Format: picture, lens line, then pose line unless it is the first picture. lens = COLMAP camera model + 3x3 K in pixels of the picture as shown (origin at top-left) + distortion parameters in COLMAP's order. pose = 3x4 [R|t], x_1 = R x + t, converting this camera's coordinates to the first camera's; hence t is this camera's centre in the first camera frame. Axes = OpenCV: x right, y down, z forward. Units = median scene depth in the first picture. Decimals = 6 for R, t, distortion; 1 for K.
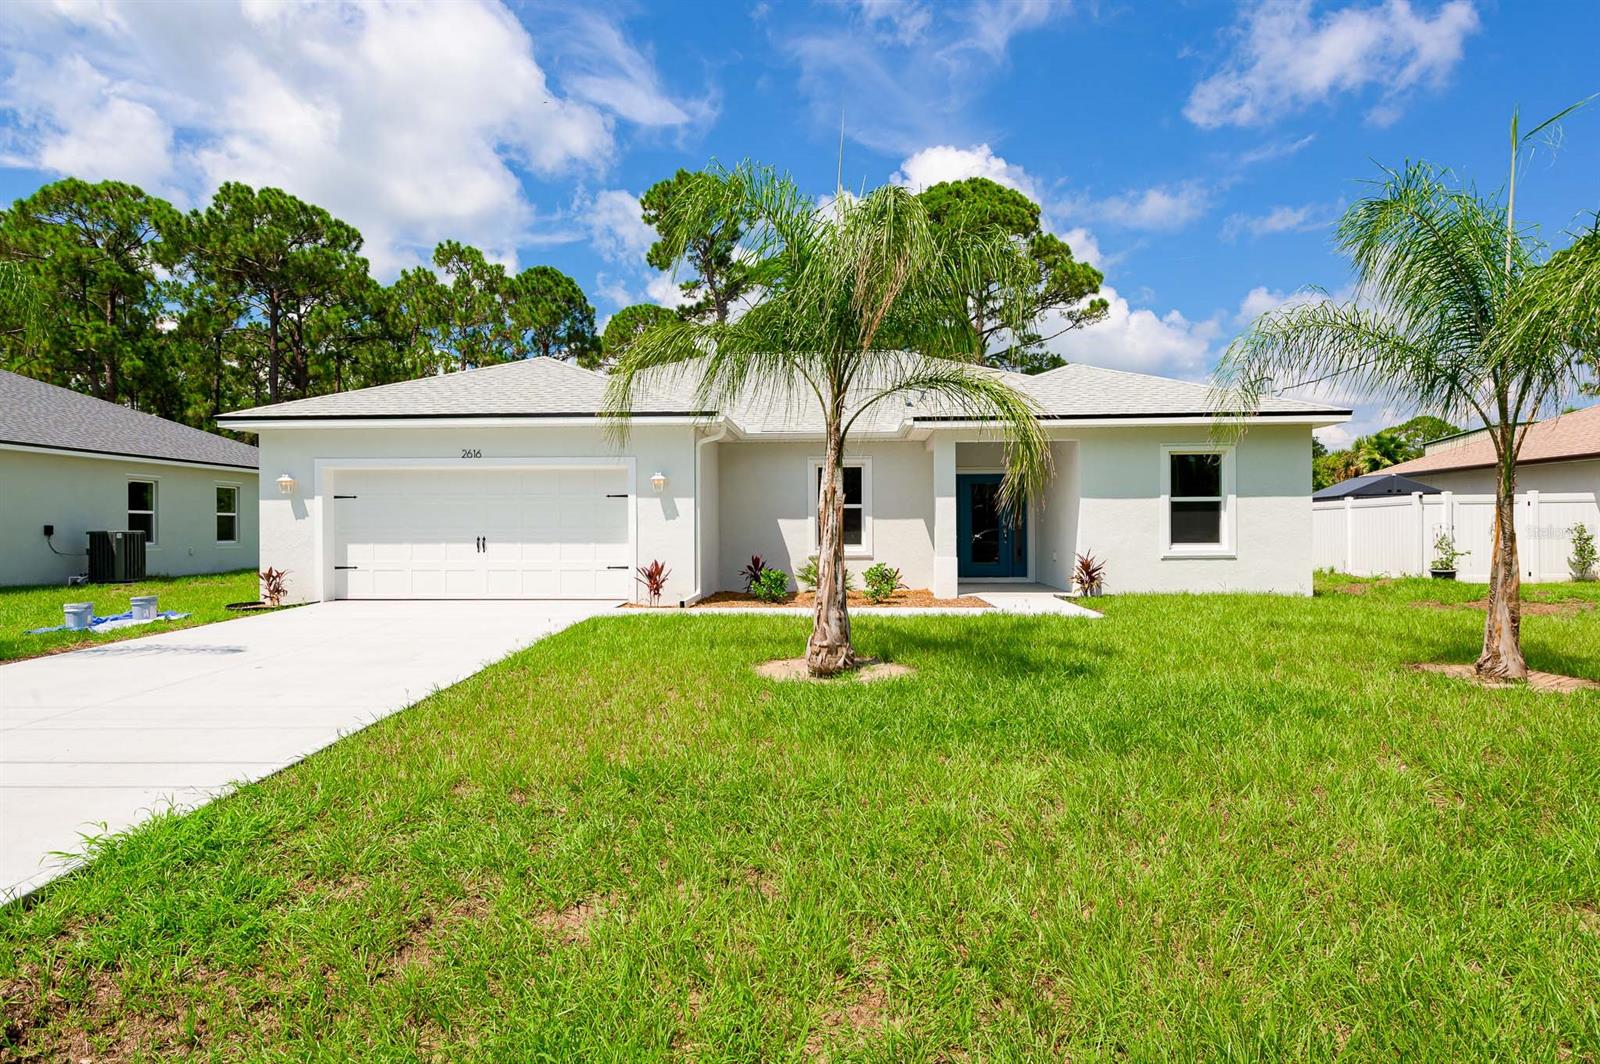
lens RADIAL K [[922.8, 0, 798.3], [0, 922.8, 534.5], [0, 0, 1]] dist [0.008145, 0.001912]
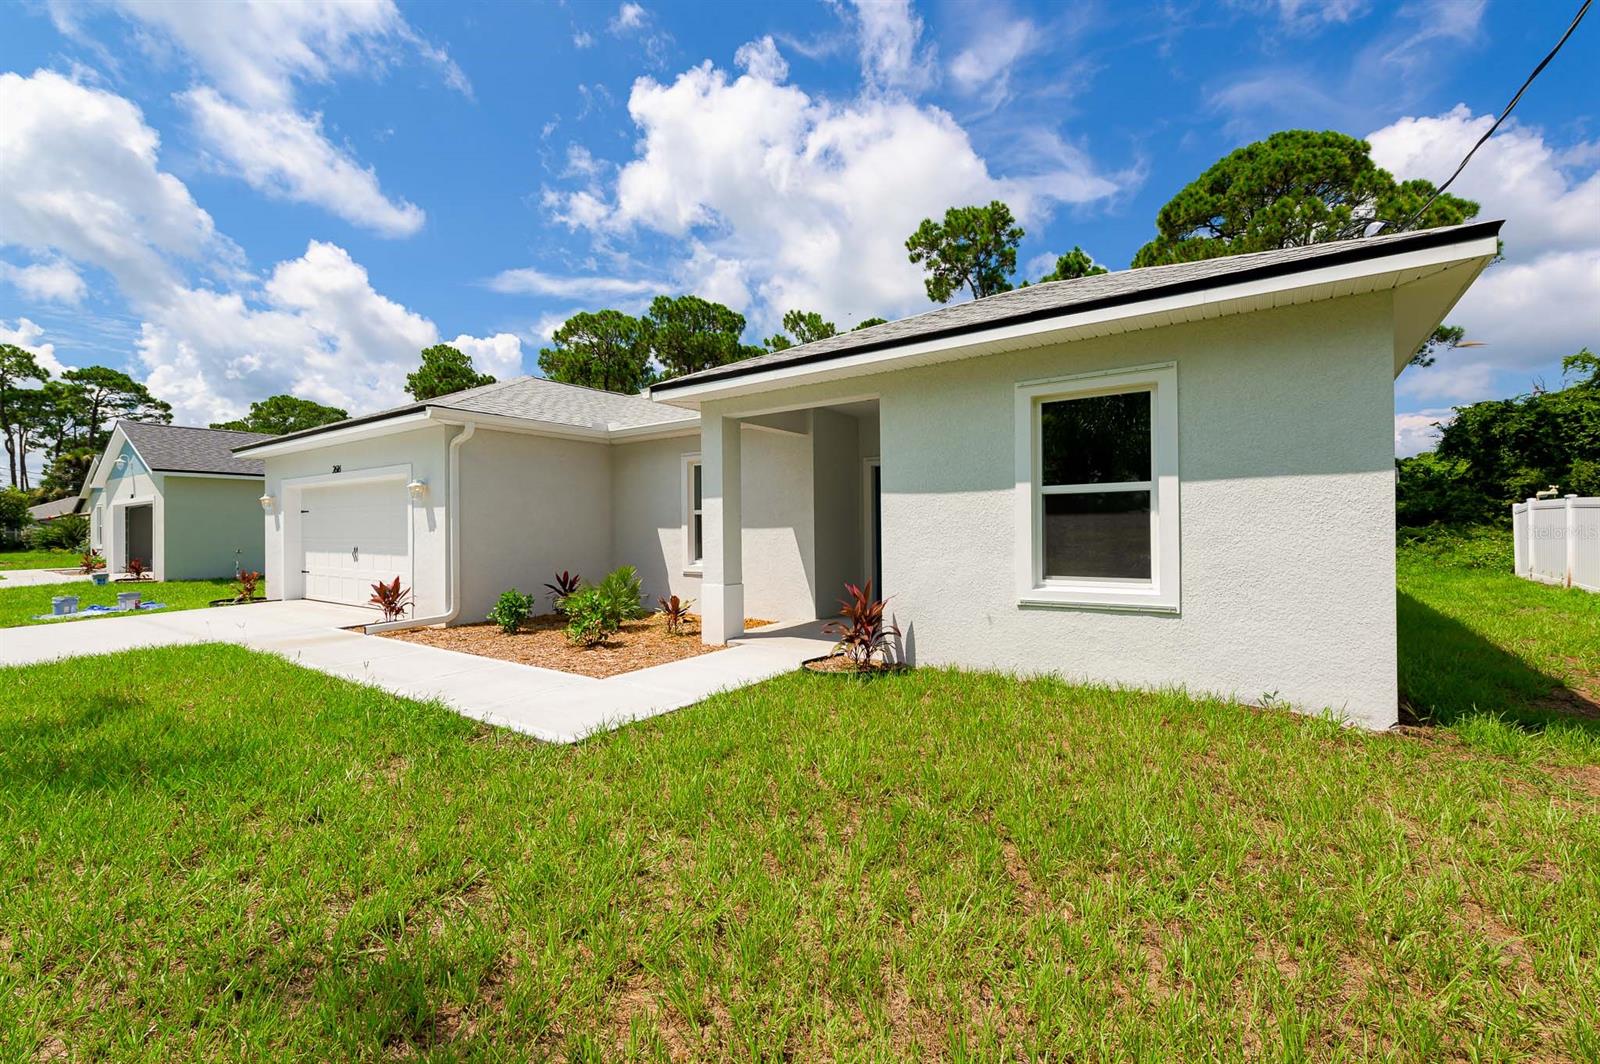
lens RADIAL K [[688.8, 0, 797.8], [0, 688.8, 526.7], [0, 0, 1]] dist [-0.001416, 0.000006]
pose [[0.836299, -0.004529, -0.548255, 0.155708], [-0.000819, 0.999954, -0.009511, -0.004429], [0.548273, 0.008403, 0.836257, 0.191128]]
